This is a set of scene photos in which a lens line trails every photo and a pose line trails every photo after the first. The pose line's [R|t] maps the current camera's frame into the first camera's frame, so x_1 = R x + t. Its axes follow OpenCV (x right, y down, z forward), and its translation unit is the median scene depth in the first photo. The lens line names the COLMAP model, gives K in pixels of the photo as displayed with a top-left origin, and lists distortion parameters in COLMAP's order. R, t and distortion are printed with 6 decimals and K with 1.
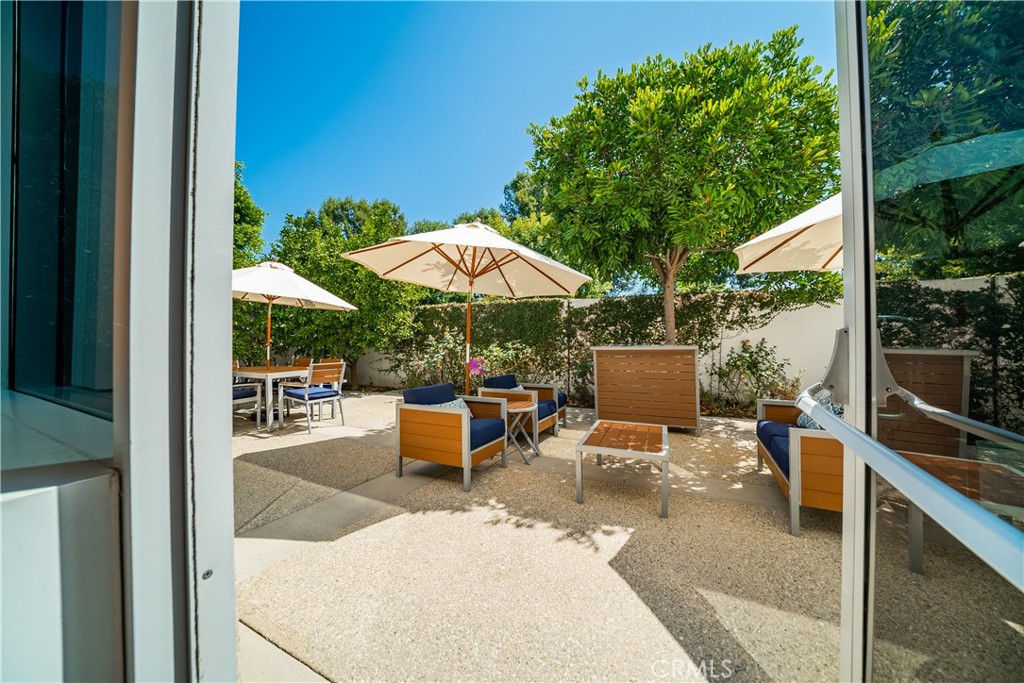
lens RADIAL K [[357.6, 0, 510.6], [0, 357.6, 336.8], [0, 0, 1]] dist [-0.023775, 0.001560]
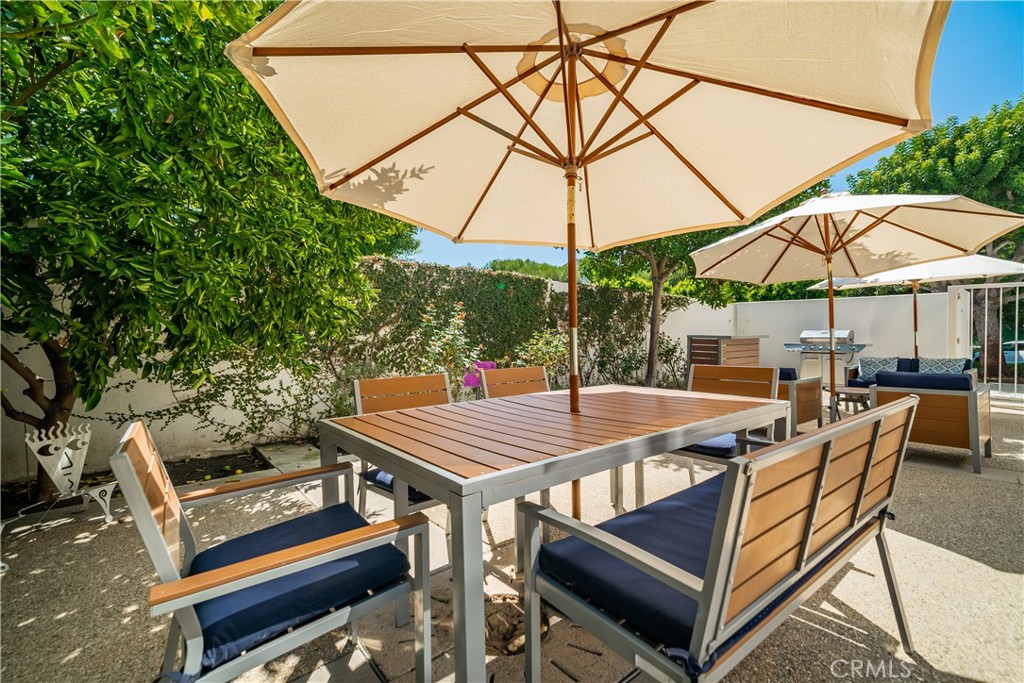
lens RADIAL K [[432.9, 0, 510.1], [0, 432.9, 341.5], [0, 0, 1]] dist [0.001011, 0.000071]
pose [[0.426816, -0.000206, 0.904338, -1.152764], [-0.002003, 0.999997, 0.001173, 0.046758], [-0.904336, -0.002312, 0.426814, 1.029698]]
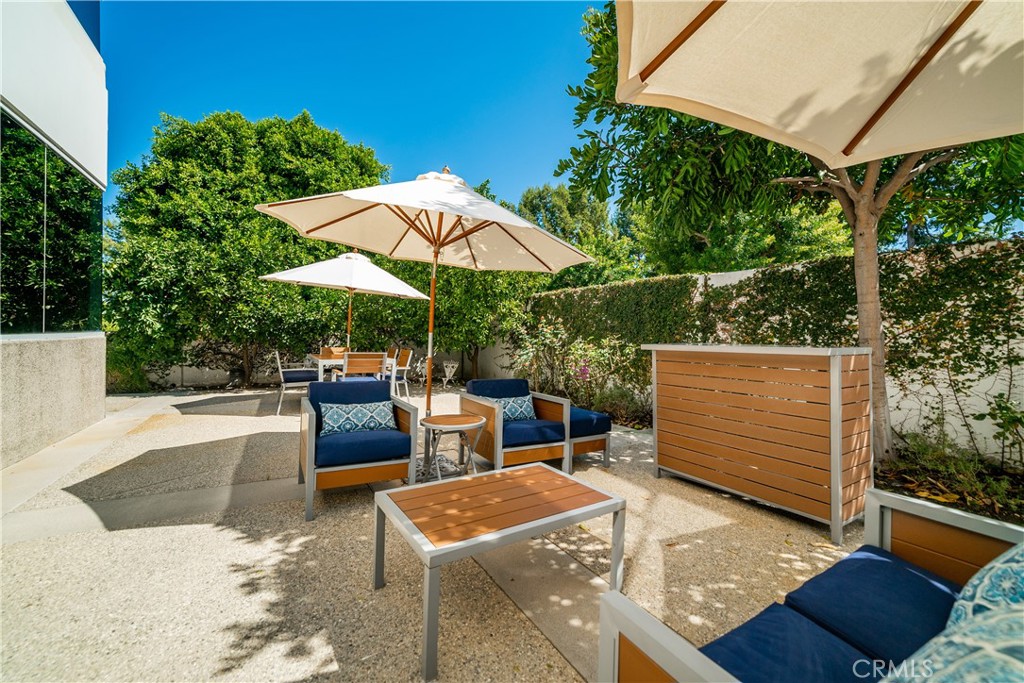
lens RADIAL K [[408.9, 0, 506.3], [0, 408.9, 334.4], [0, 0, 1]] dist [-0.004407, 0.000462]
pose [[0.838544, 0.020373, -0.544453, 0.407241], [-0.020906, 0.999768, 0.005212, 0.012153], [0.544432, 0.007012, 0.838775, 0.280195]]
